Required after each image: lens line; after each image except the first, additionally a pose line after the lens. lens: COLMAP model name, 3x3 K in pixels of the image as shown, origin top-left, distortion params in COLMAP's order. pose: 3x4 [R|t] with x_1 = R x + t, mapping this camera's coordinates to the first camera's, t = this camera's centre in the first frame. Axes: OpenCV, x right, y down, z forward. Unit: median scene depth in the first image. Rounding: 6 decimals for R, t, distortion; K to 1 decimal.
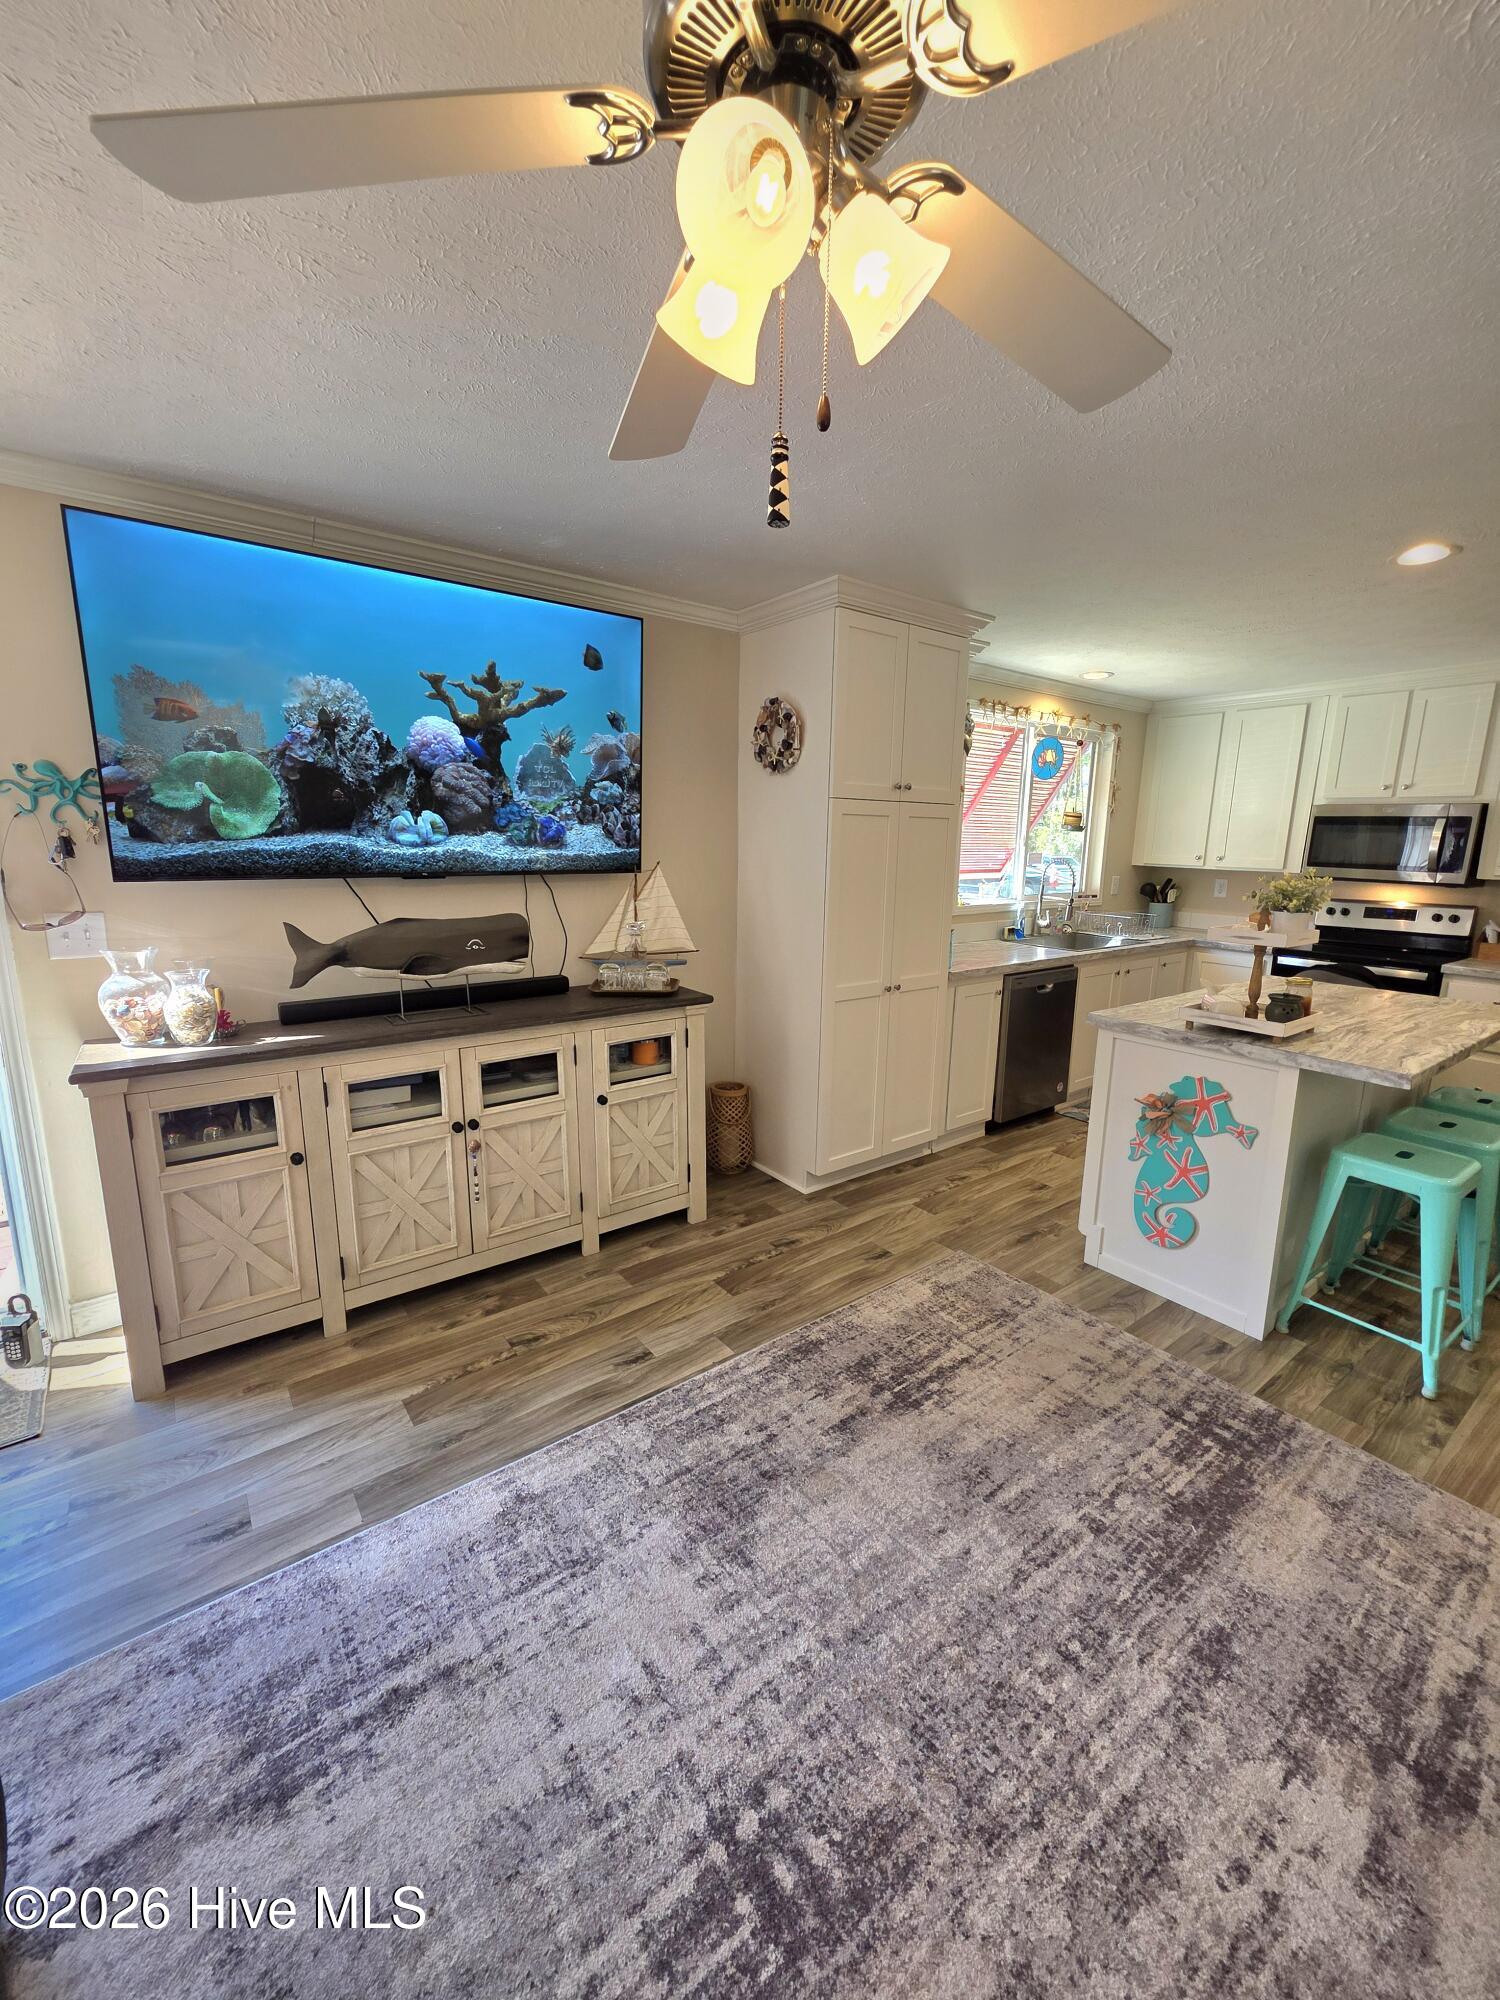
lens RADIAL K [[800.5, 0, 754.8], [0, 800.5, 1001.3], [0, 0, 1]] dist [-0.000044, 0.000465]
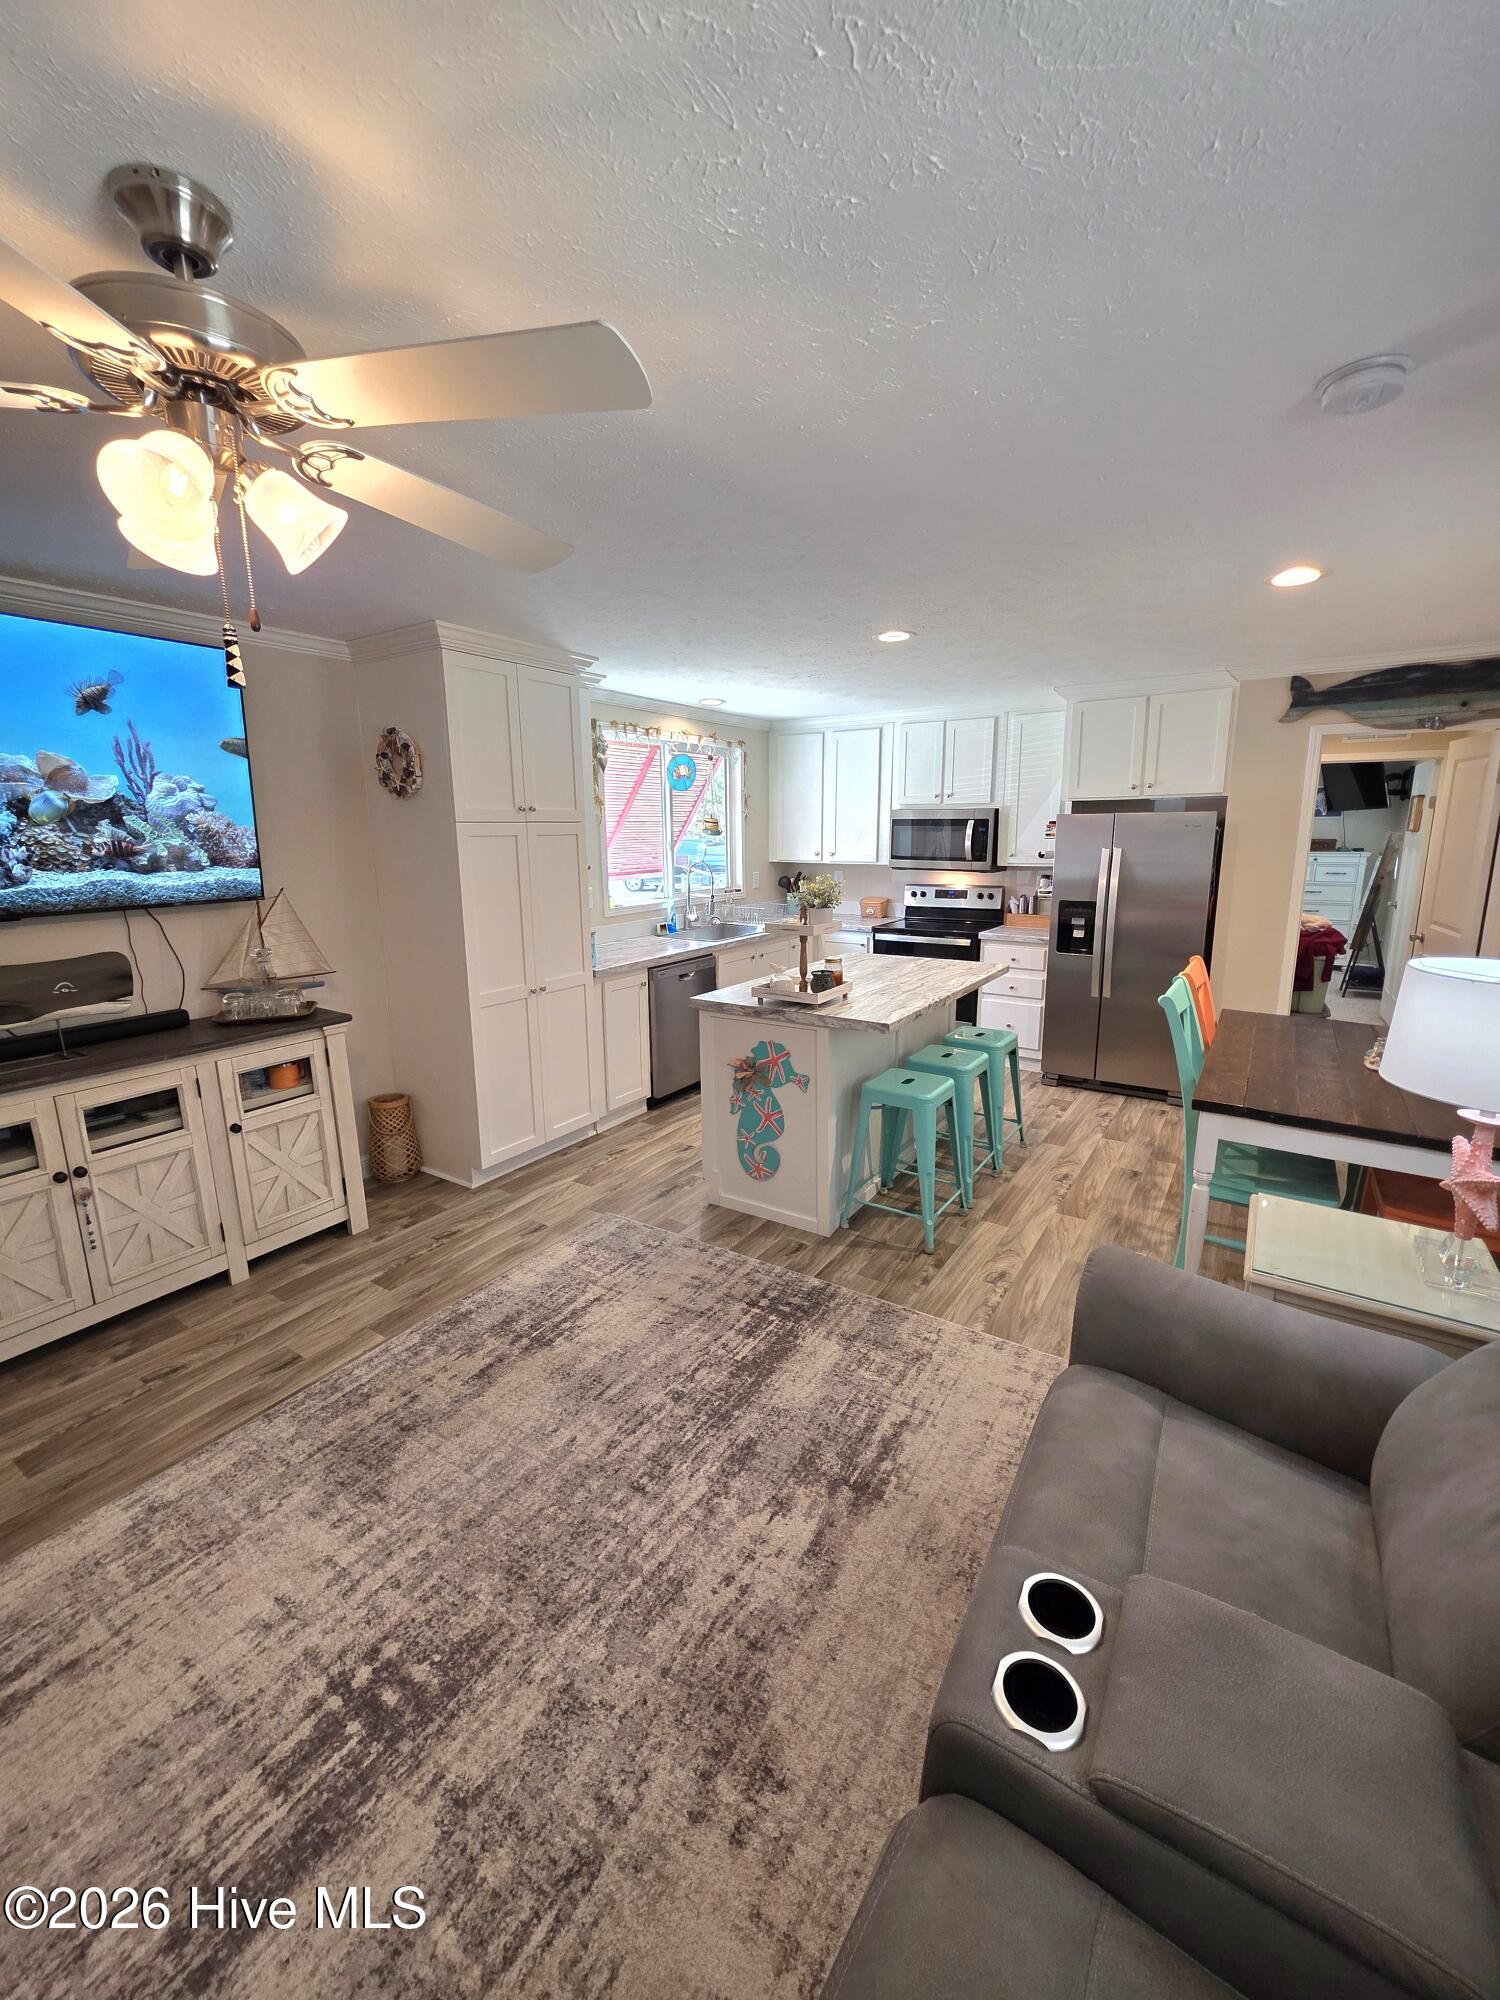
lens RADIAL K [[800.5, 0, 746.7], [0, 800.5, 993.9], [0, 0, 1]] dist [-0.000044, 0.000465]
pose [[0.941706, -0.091756, 0.323683, 0.124335], [0.091499, 0.995676, 0.016047, -0.003681], [-0.323756, 0.014505, 0.946030, -0.200569]]
